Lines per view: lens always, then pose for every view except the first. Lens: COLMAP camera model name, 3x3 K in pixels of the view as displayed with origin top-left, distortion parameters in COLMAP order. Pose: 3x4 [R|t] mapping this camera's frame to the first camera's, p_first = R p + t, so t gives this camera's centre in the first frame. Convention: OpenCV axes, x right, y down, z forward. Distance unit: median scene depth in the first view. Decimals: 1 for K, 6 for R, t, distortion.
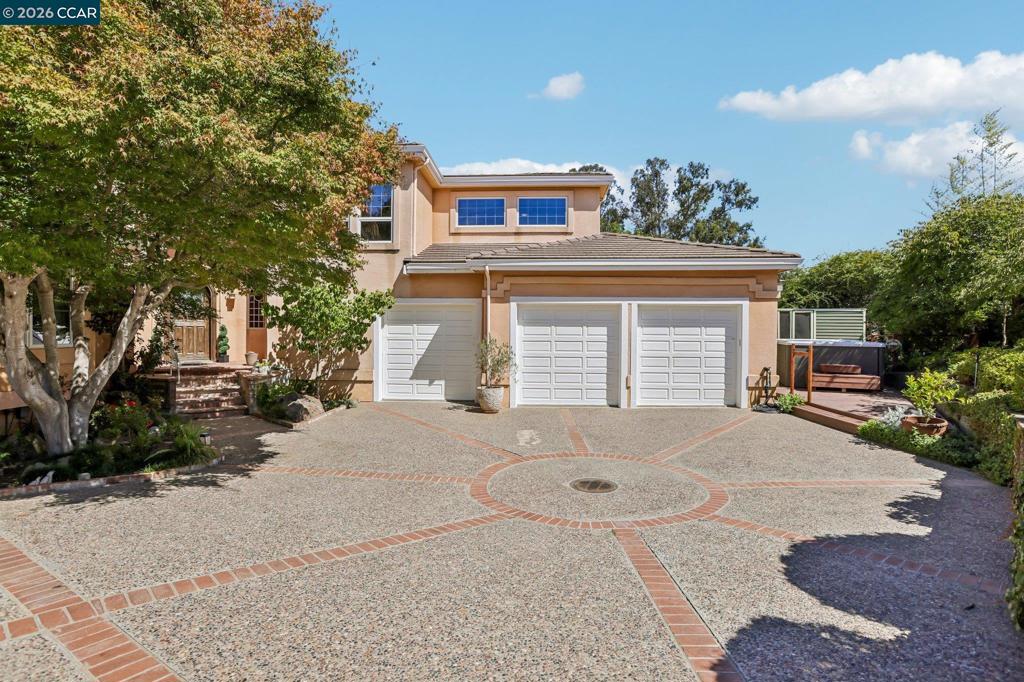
lens RADIAL K [[470.2, 0, 512.0], [0, 470.2, 341.0], [0, 0, 1]] dist [-0.001400, -0.000081]
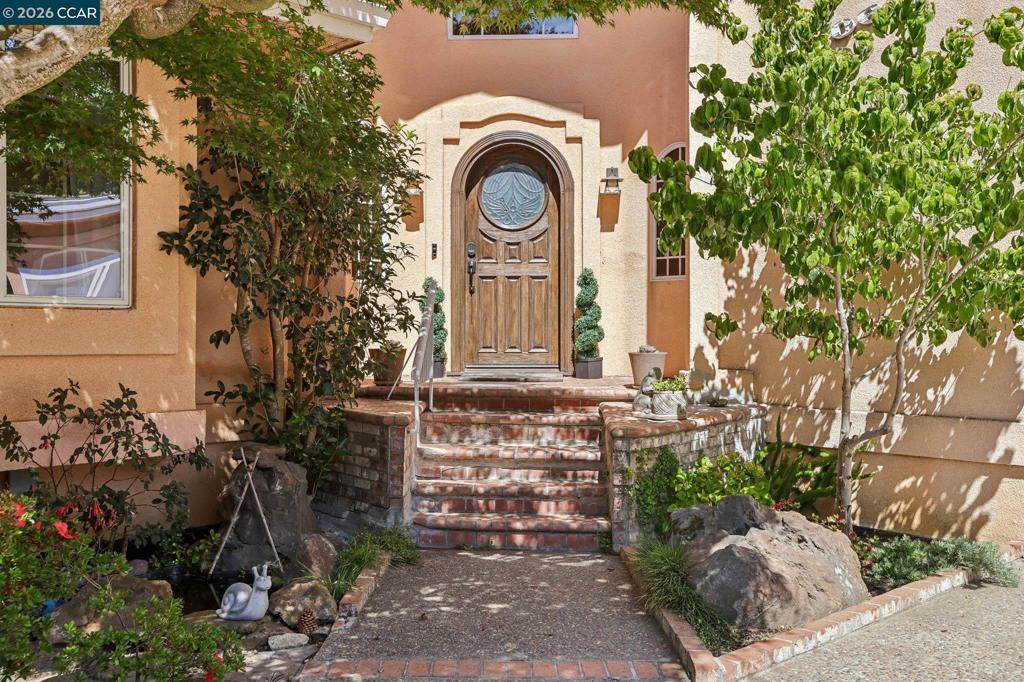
lens RADIAL K [[935.1, 0, 512.0], [0, 935.1, 341.0], [0, 0, 1]] dist [0.072240, 0.003989]
pose [[0.708358, -0.005129, -0.705834, -0.181133], [-0.008276, 0.999845, -0.015571, 0.032432], [0.705805, 0.016871, 0.708206, 0.514390]]
